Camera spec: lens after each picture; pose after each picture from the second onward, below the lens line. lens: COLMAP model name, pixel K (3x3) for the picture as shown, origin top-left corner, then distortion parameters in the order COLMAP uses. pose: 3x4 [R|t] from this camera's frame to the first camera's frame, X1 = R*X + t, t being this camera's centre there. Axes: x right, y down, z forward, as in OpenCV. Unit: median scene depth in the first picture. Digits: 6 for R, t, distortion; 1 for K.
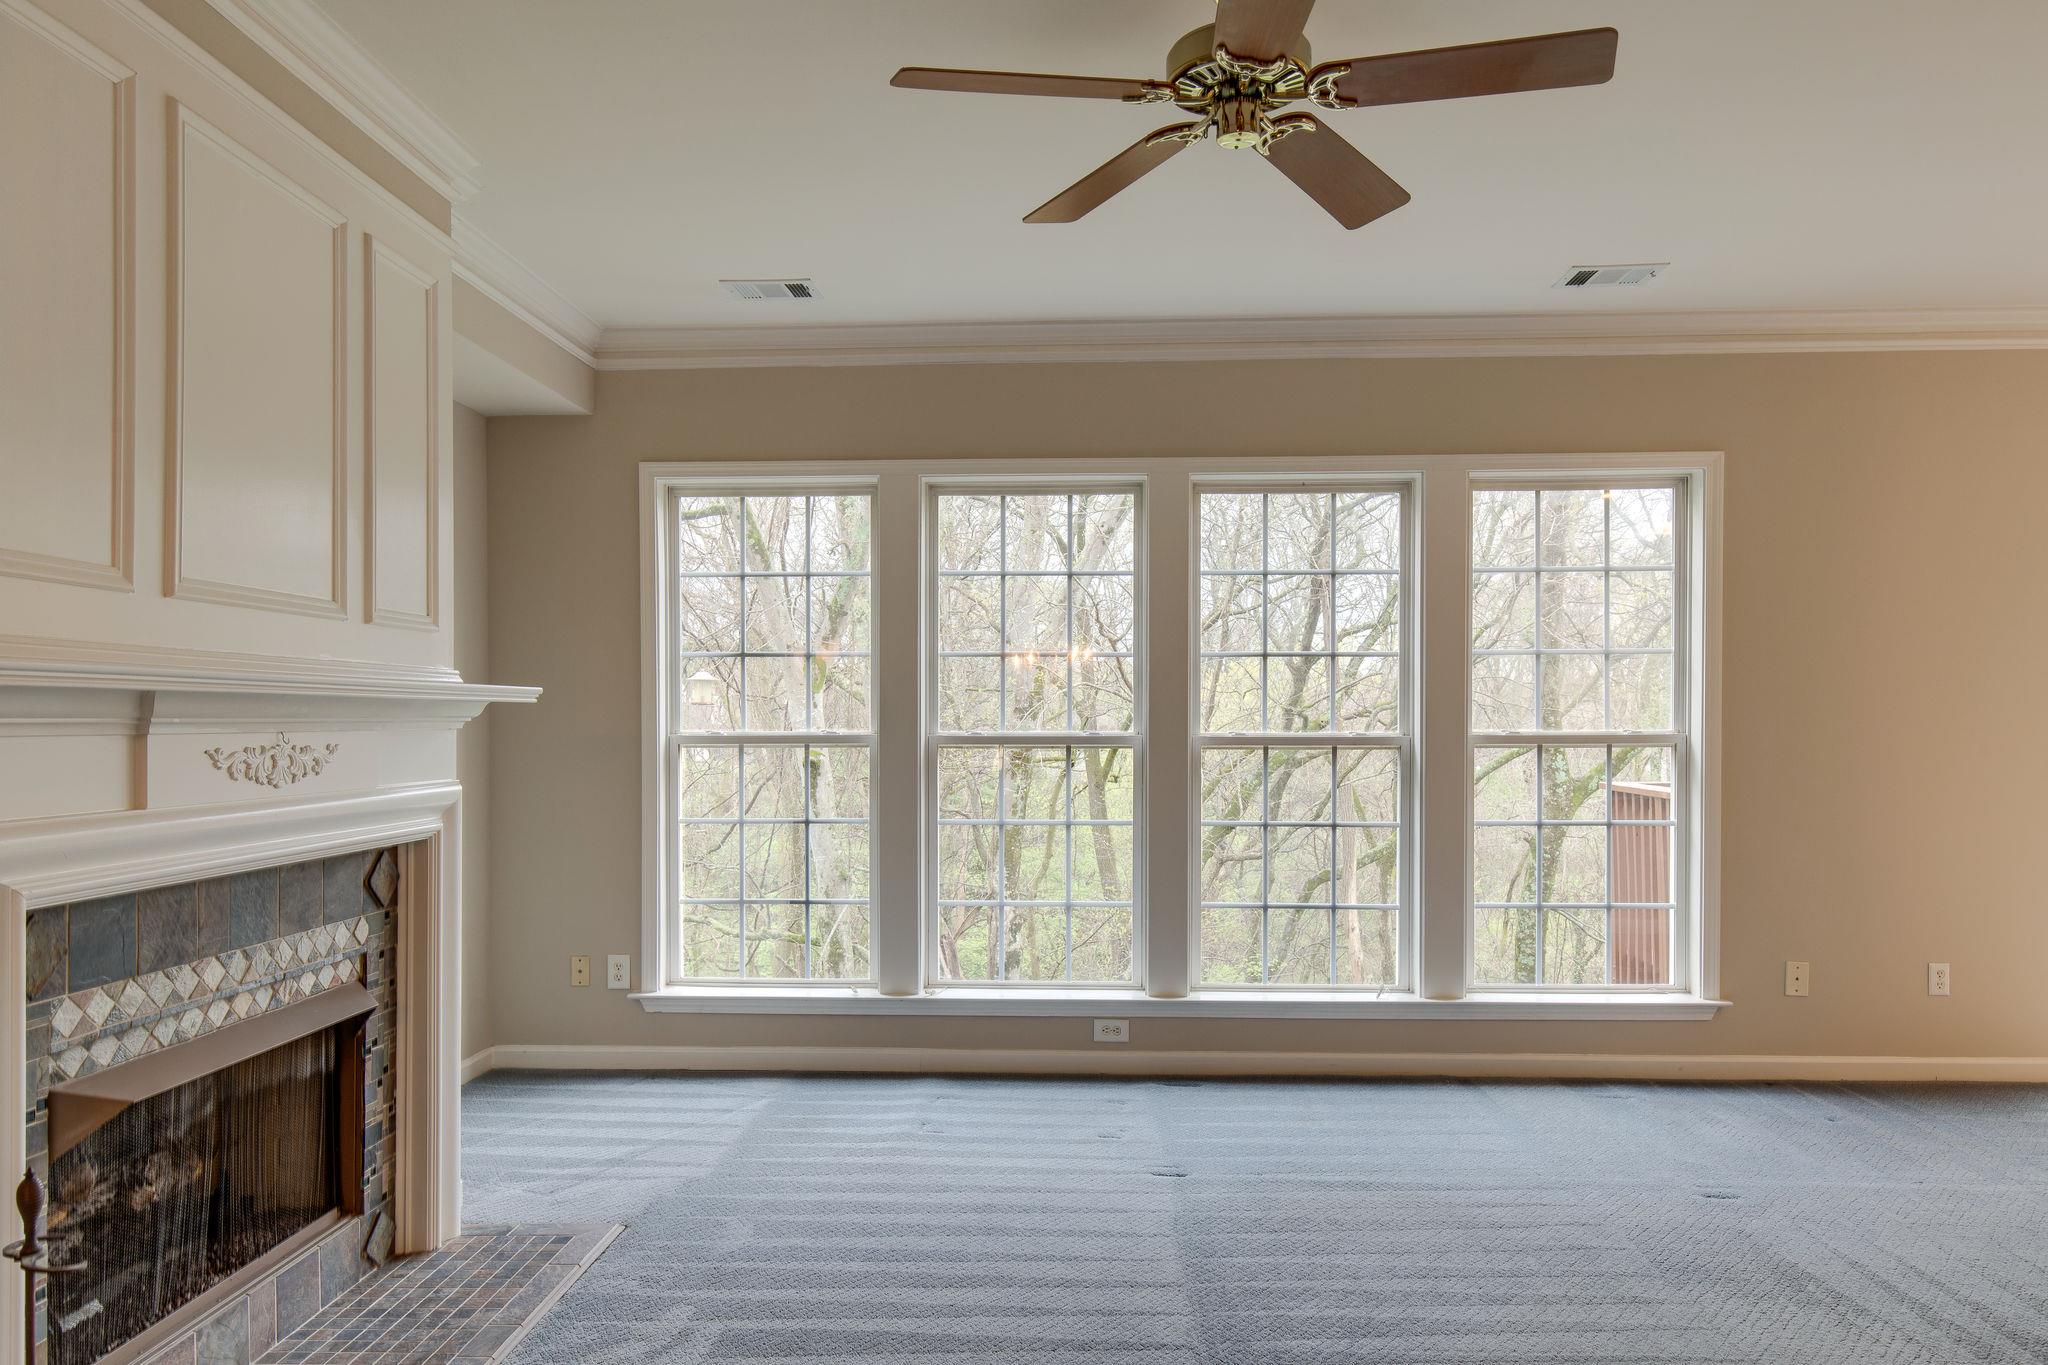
lens RADIAL K [[1290.9, 0, 1034.4], [0, 1290.9, 726.9], [0, 0, 1]] dist [0.002811, 0.002845]
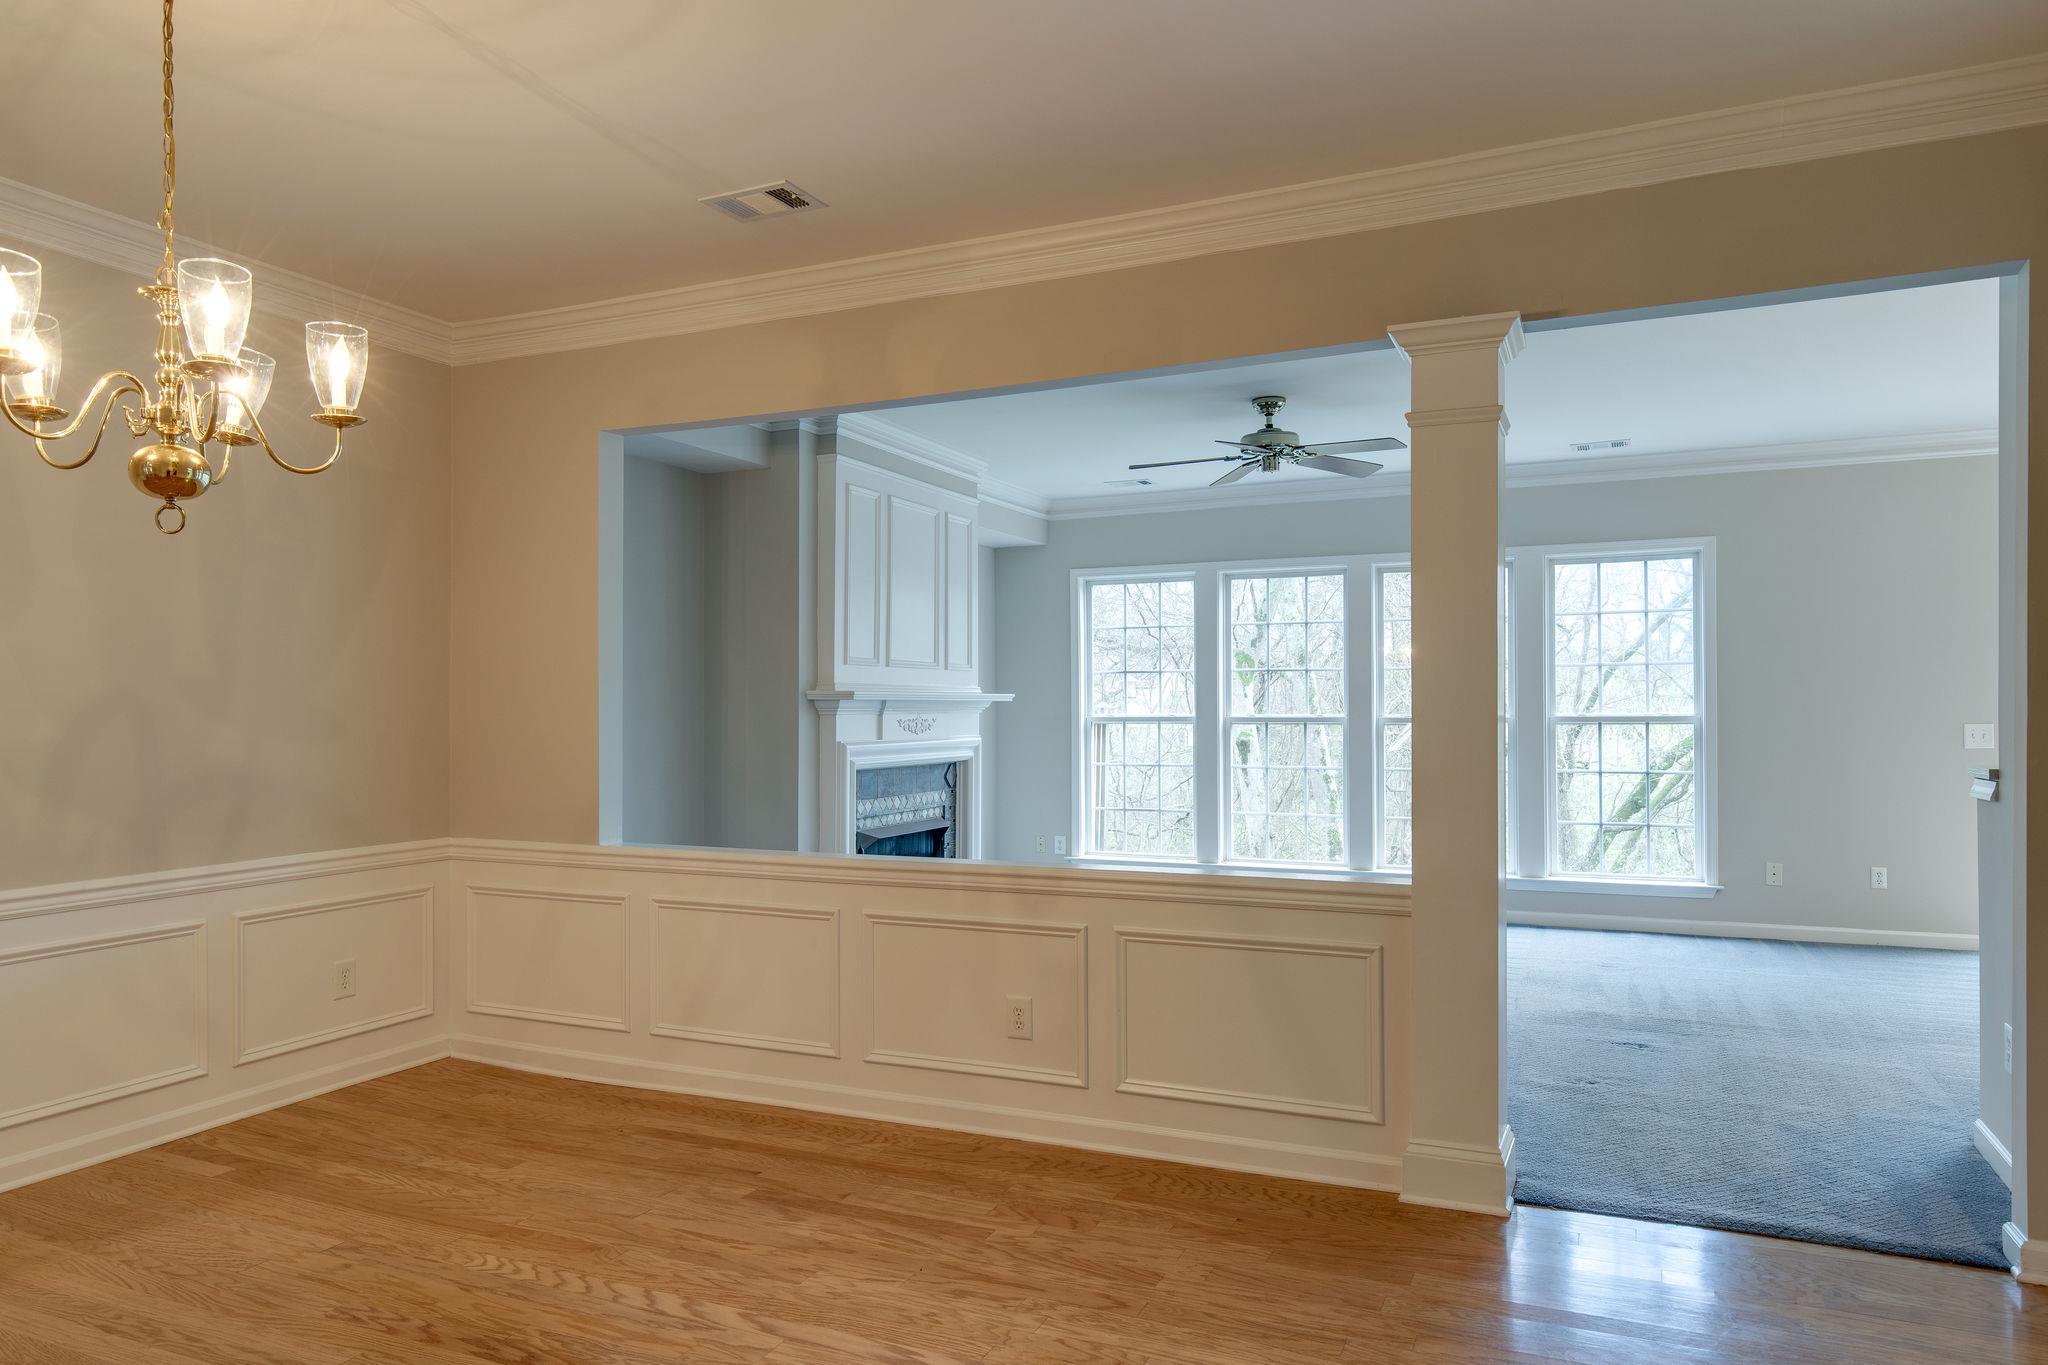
lens RADIAL K [[1256.3, 0, 1054.0], [0, 1256.3, 696.8], [0, 0, 1]] dist [0.004240, -0.000242]
pose [[0.934114, -0.006281, -0.356918, 0.329371], [0.001385, 0.999901, -0.013971, 0.003165], [0.356971, 0.012556, 0.934031, -0.721751]]
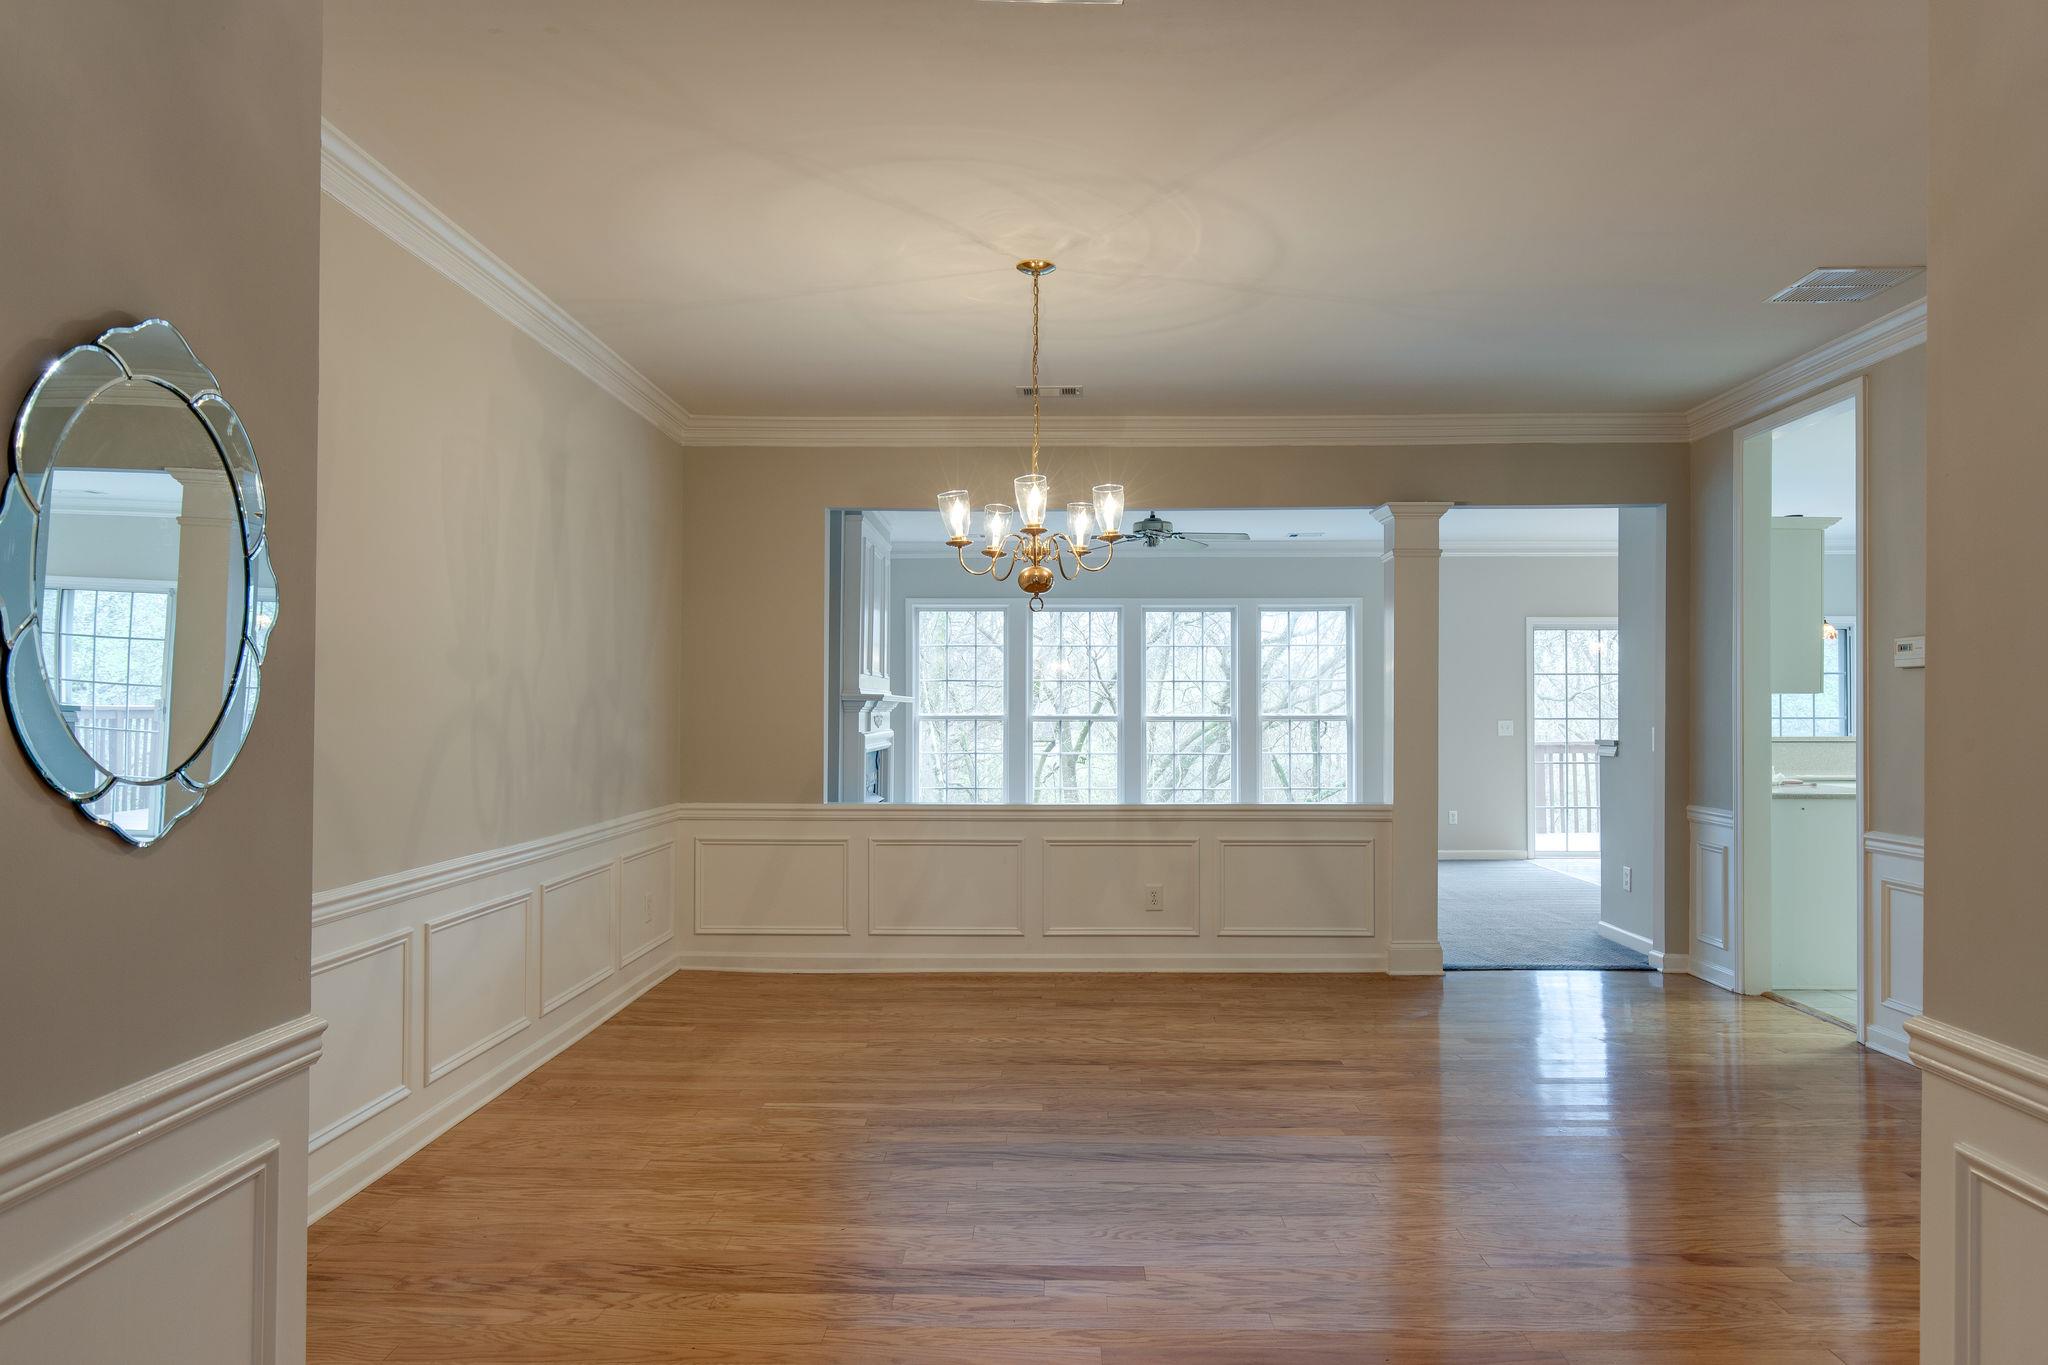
lens RADIAL K [[1198.9, 0, 1028.8], [0, 1198.9, 696.3], [0, 0, 1]] dist [-0.002053, 0.000220]
pose [[0.999758, 0.001394, 0.021977, -0.136958], [-0.001013, 0.999850, -0.017313, 0.009578], [-0.021998, 0.017286, 0.999609, -1.221662]]
